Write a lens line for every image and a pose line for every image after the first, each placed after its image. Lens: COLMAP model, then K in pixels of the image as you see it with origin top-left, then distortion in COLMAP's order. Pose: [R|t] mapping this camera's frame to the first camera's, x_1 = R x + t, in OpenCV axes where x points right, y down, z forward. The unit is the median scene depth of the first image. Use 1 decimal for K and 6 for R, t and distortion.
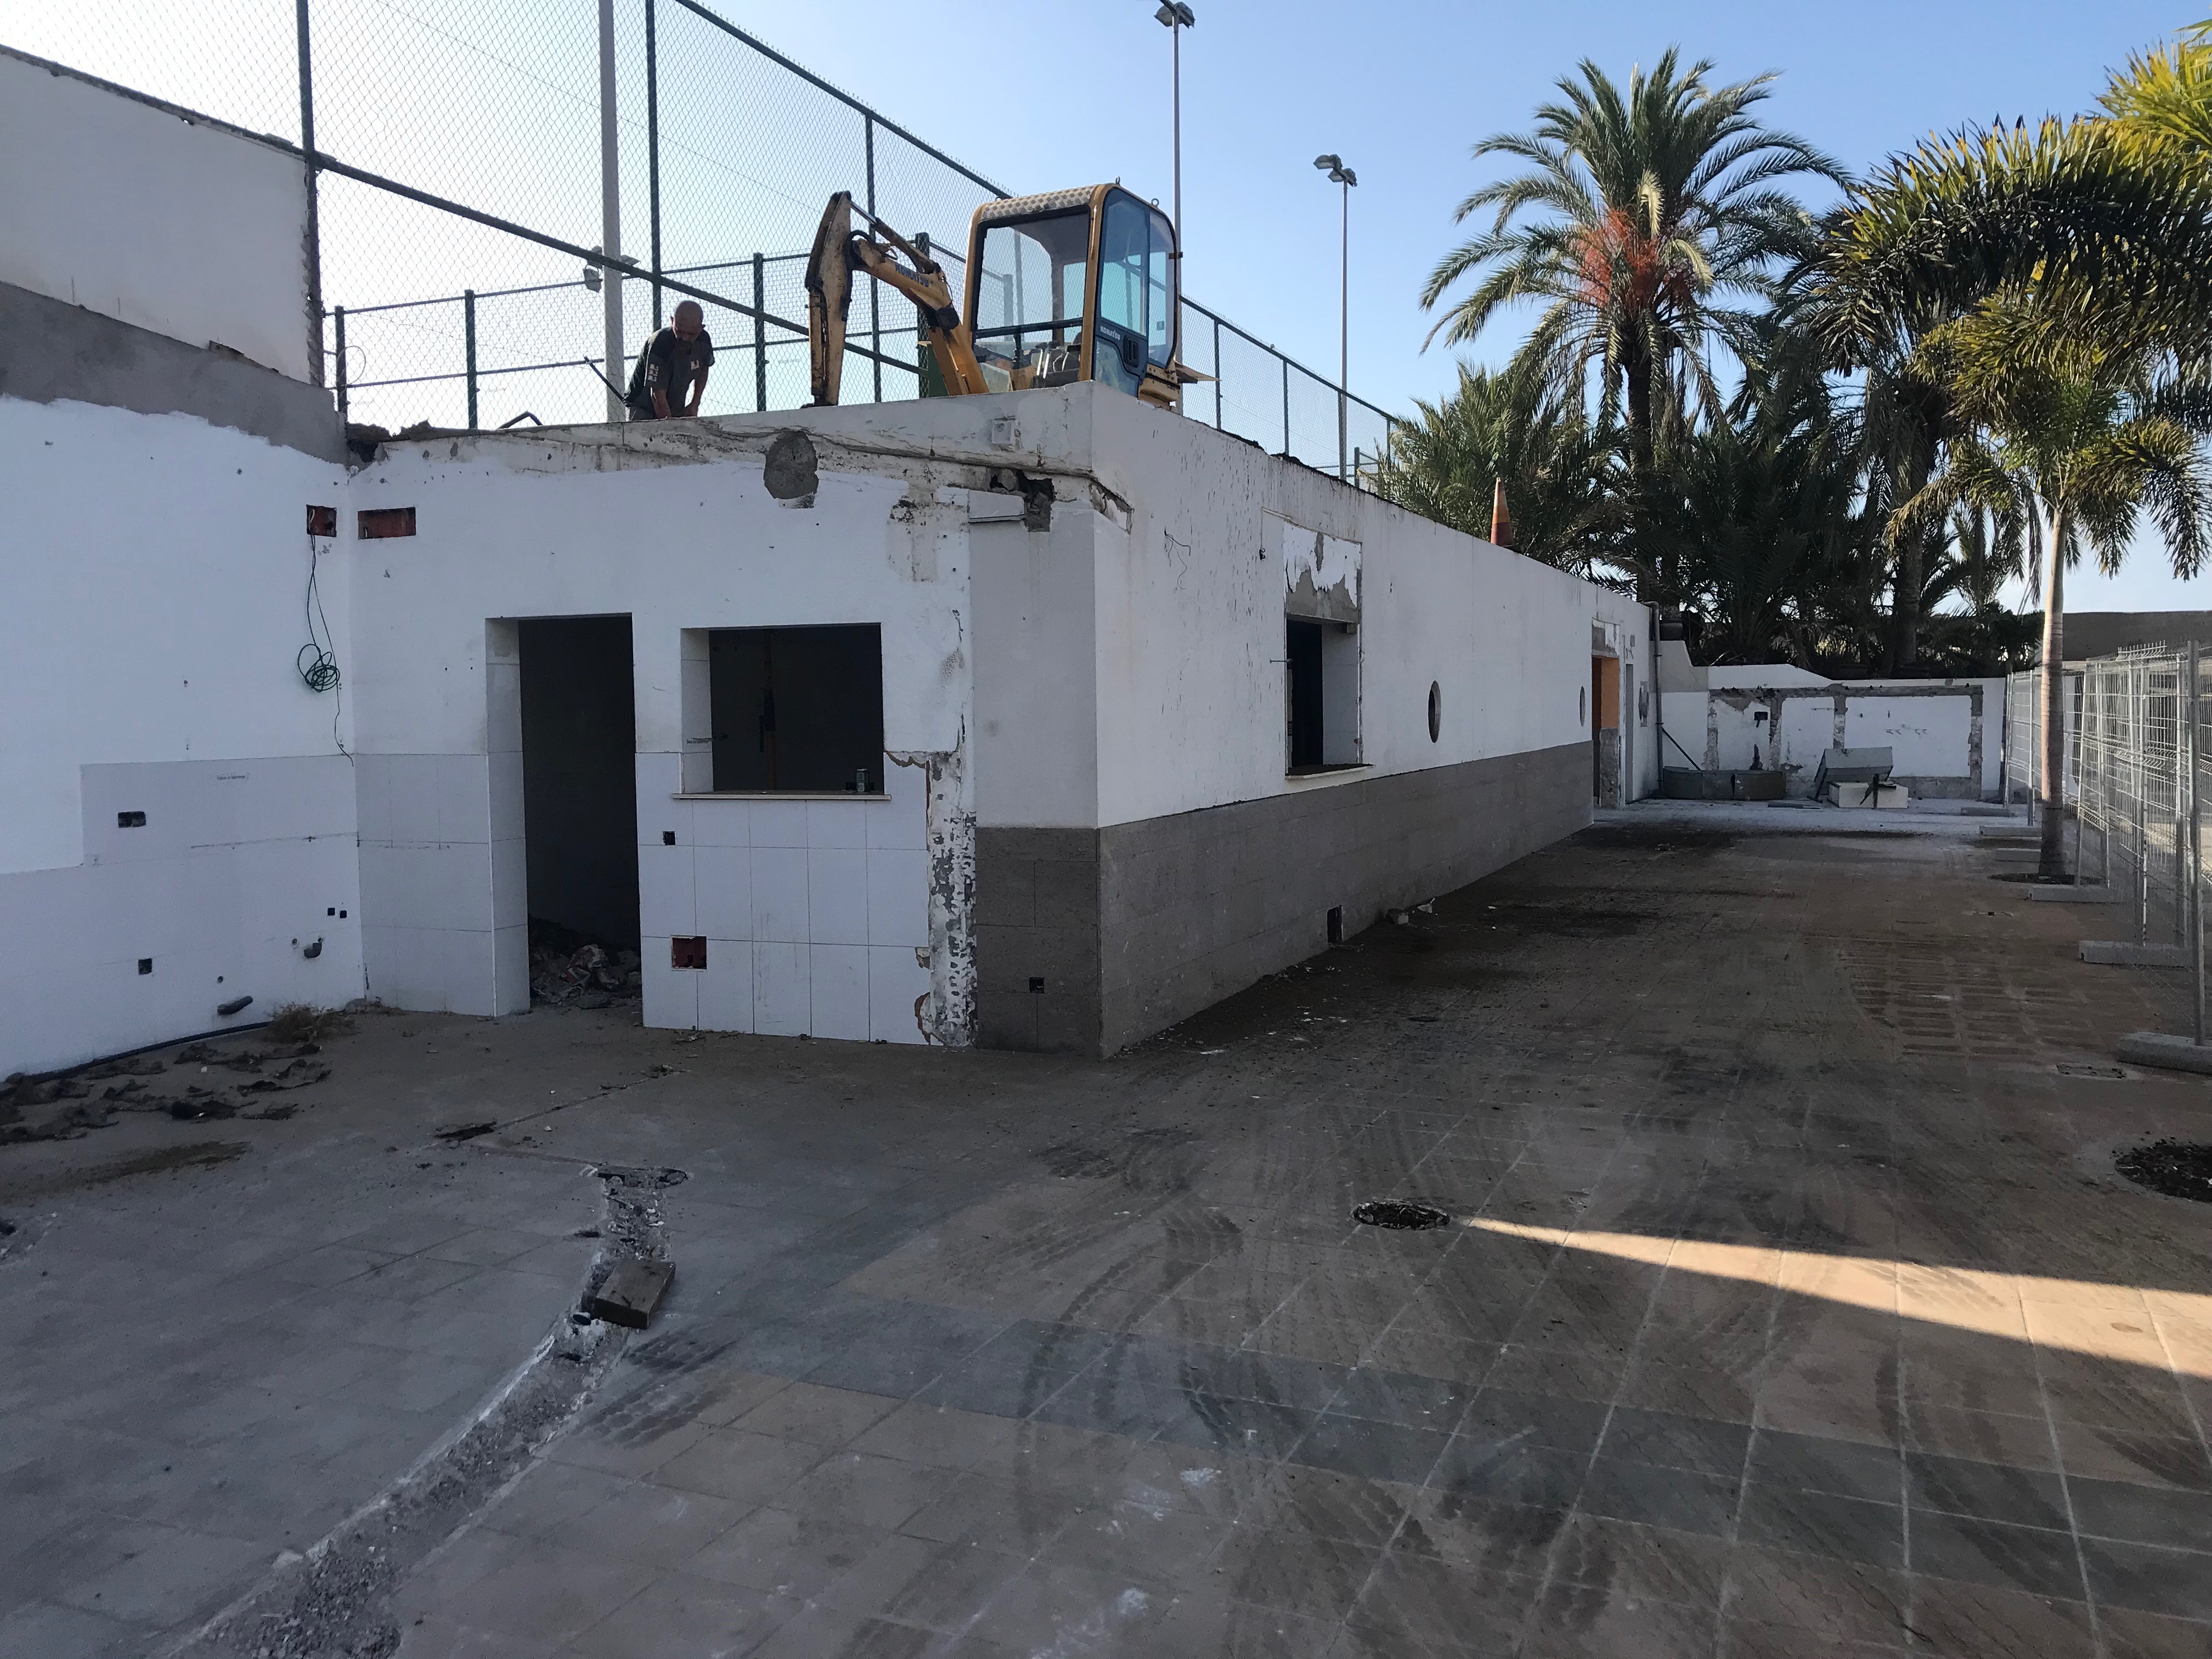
lens RADIAL K [[1785.8, 0, 1104.7], [0, 1785.8, 844.5], [0, 0, 1]] dist [-0.004132, 0.001088]
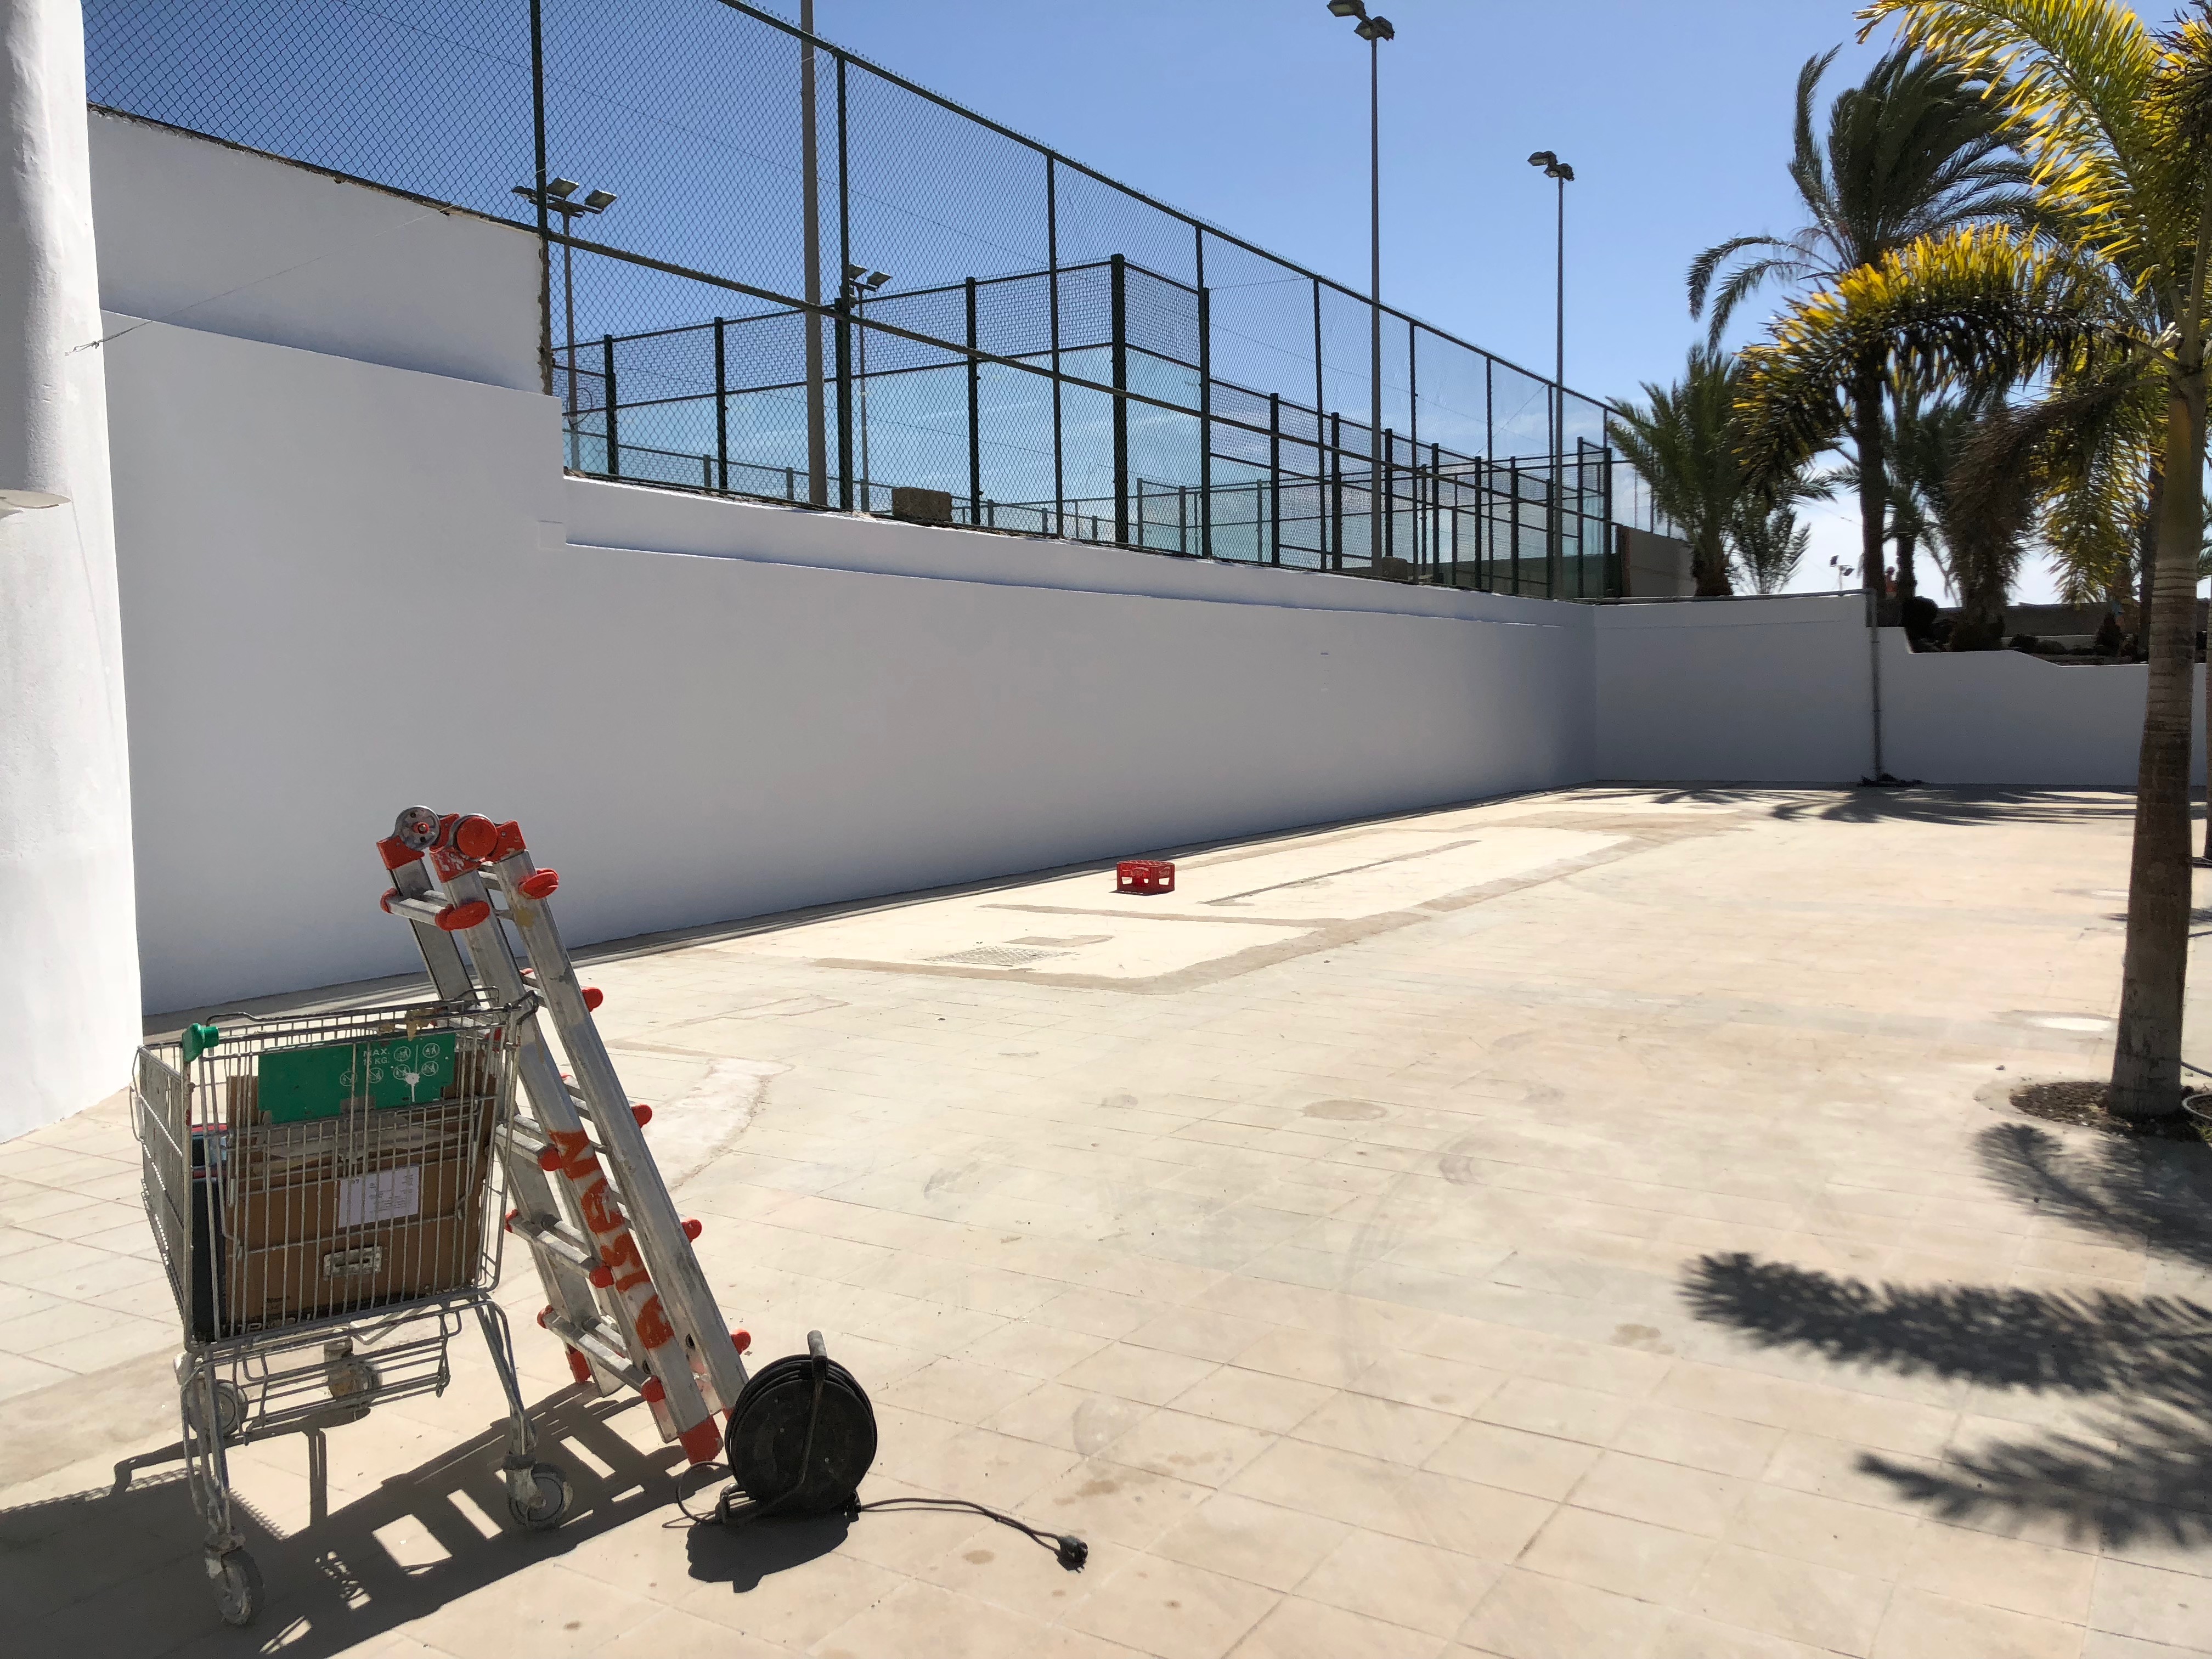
lens RADIAL K [[1782.5, 0, 1107.4], [0, 1782.5, 818.0], [0, 0, 1]] dist [0.008487, 0.001641]
pose [[0.988857, 0.008041, -0.148652, 0.066048], [-0.009404, 0.999920, -0.008469, 0.006958], [0.148572, 0.009772, 0.988853, -0.071921]]
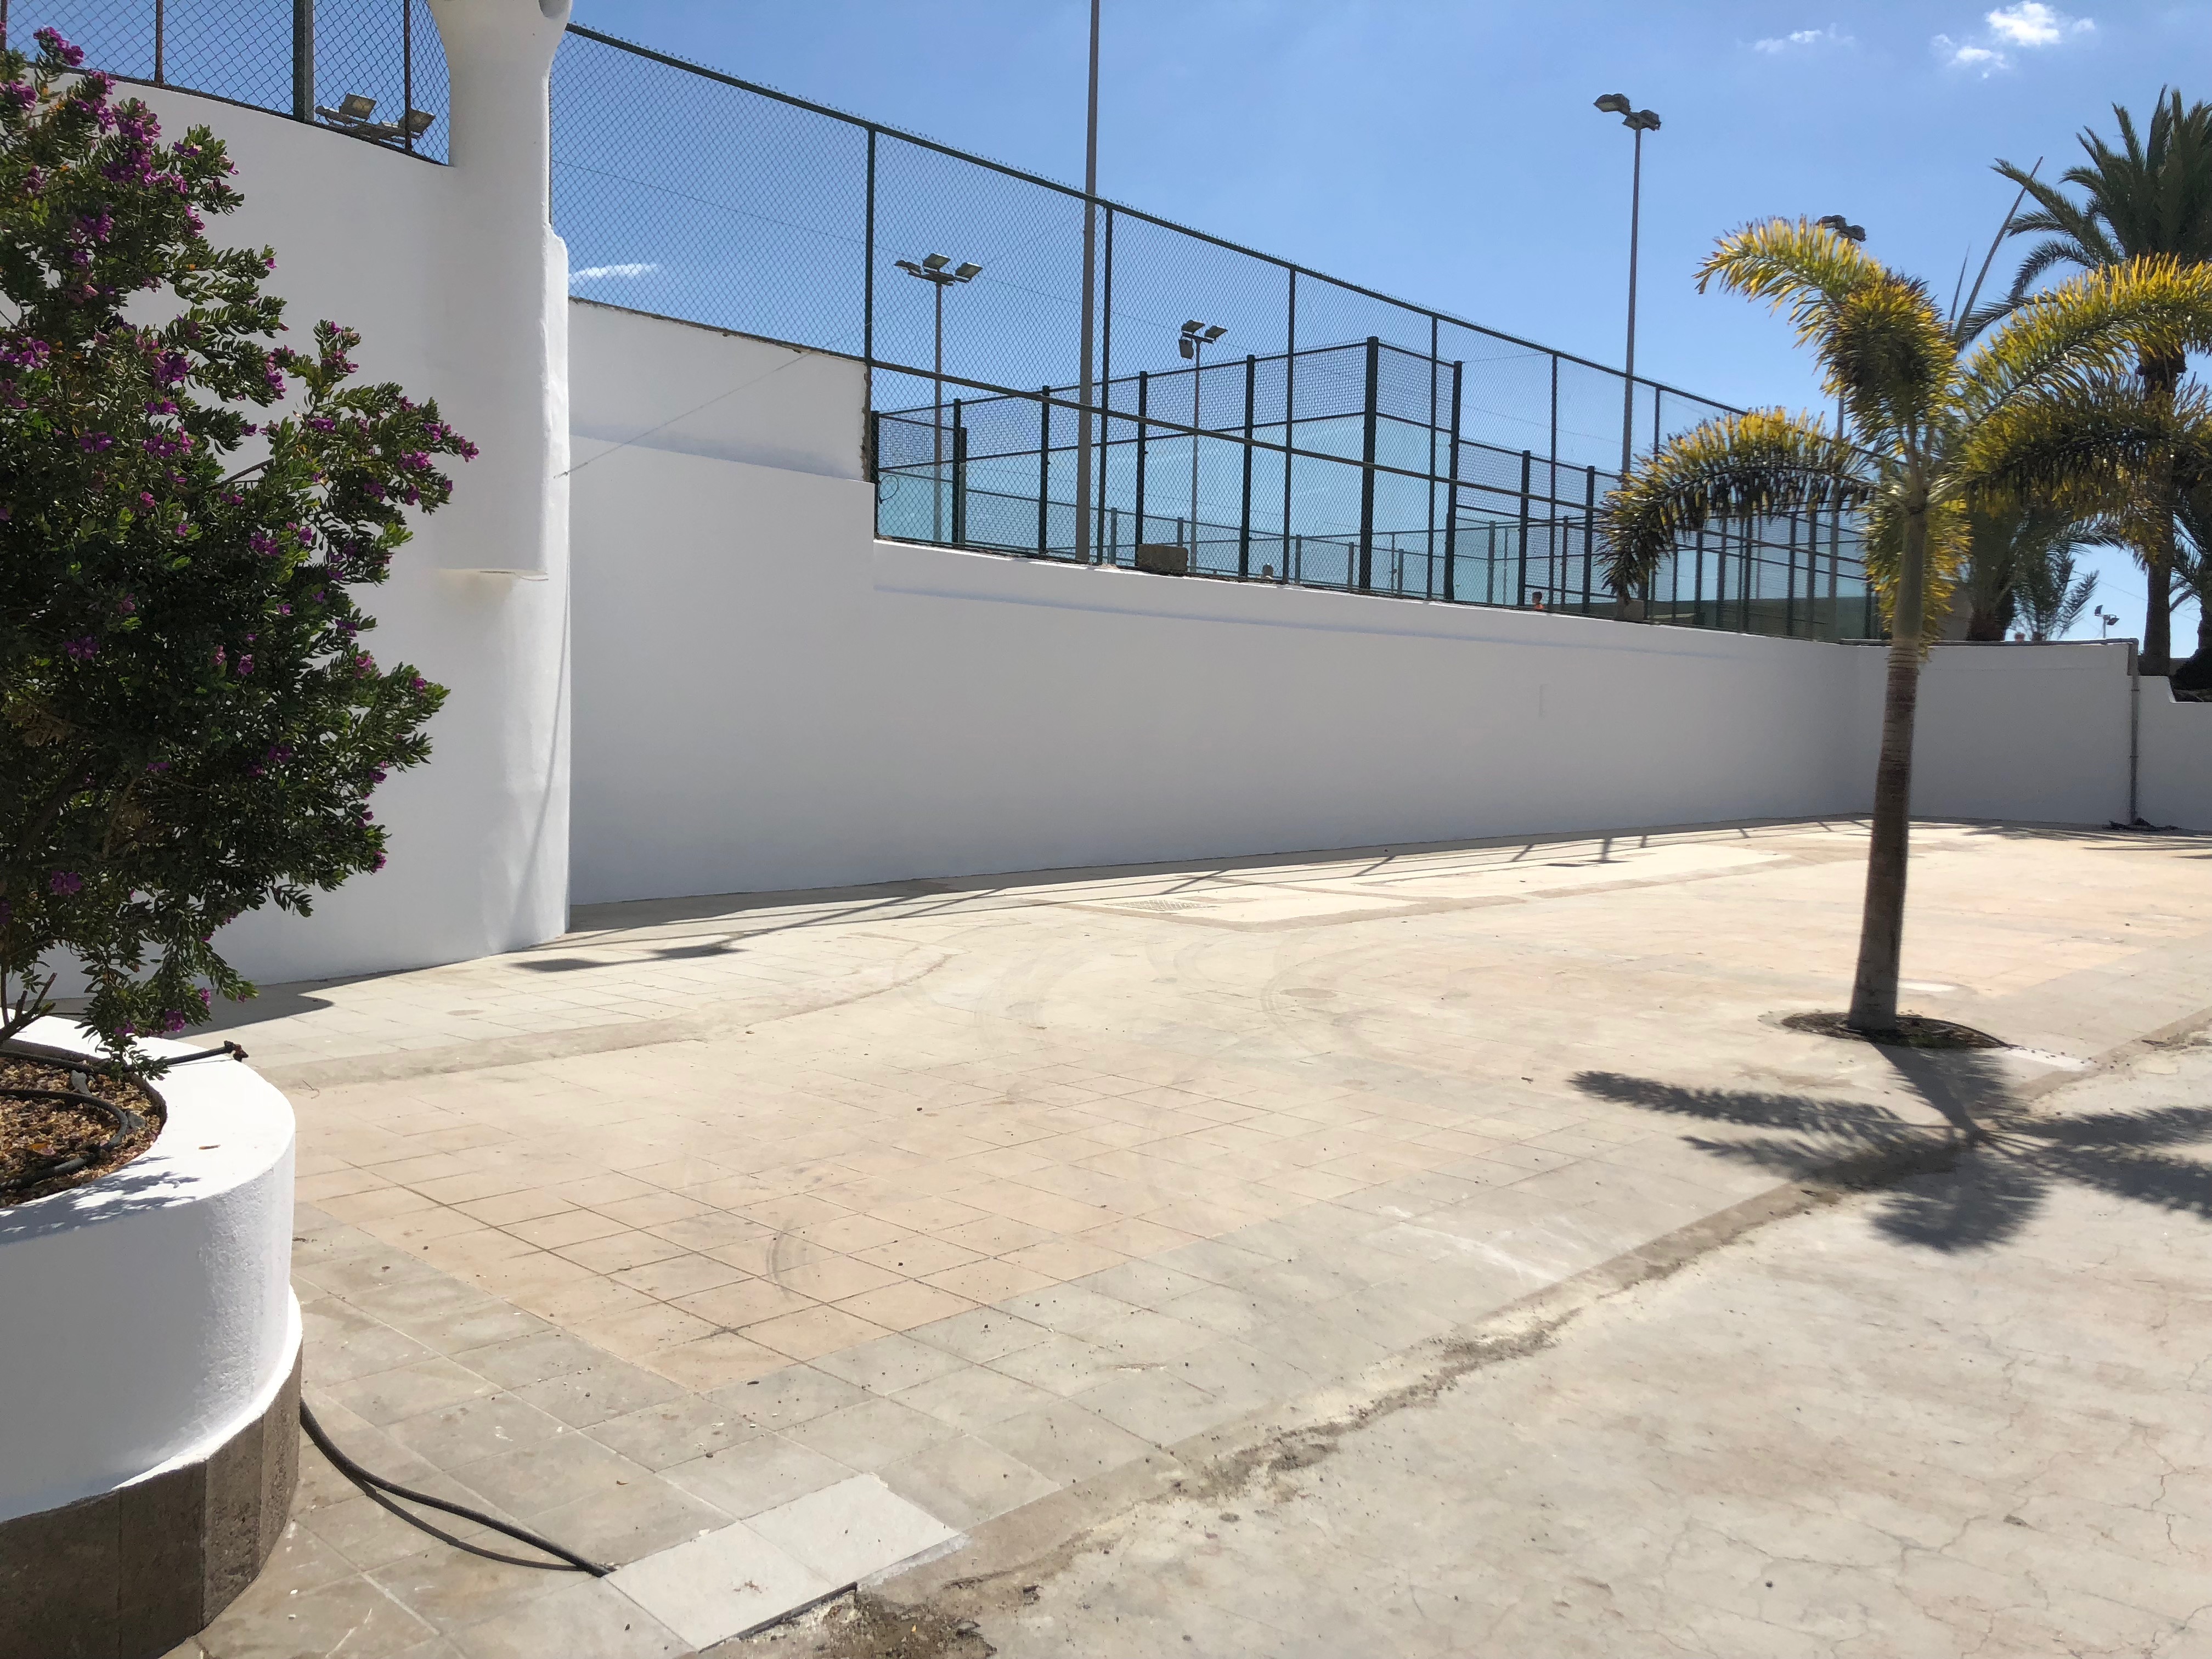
lens RADIAL K [[1773.4, 0, 1130.6], [0, 1773.4, 822.0], [0, 0, 1]] dist [0.053003, -0.087474]
pose [[0.940762, 0.051577, -0.335122, 0.212721], [-0.058195, 0.998258, -0.009731, 0.021850], [0.334036, 0.028658, 0.942125, -0.268392]]
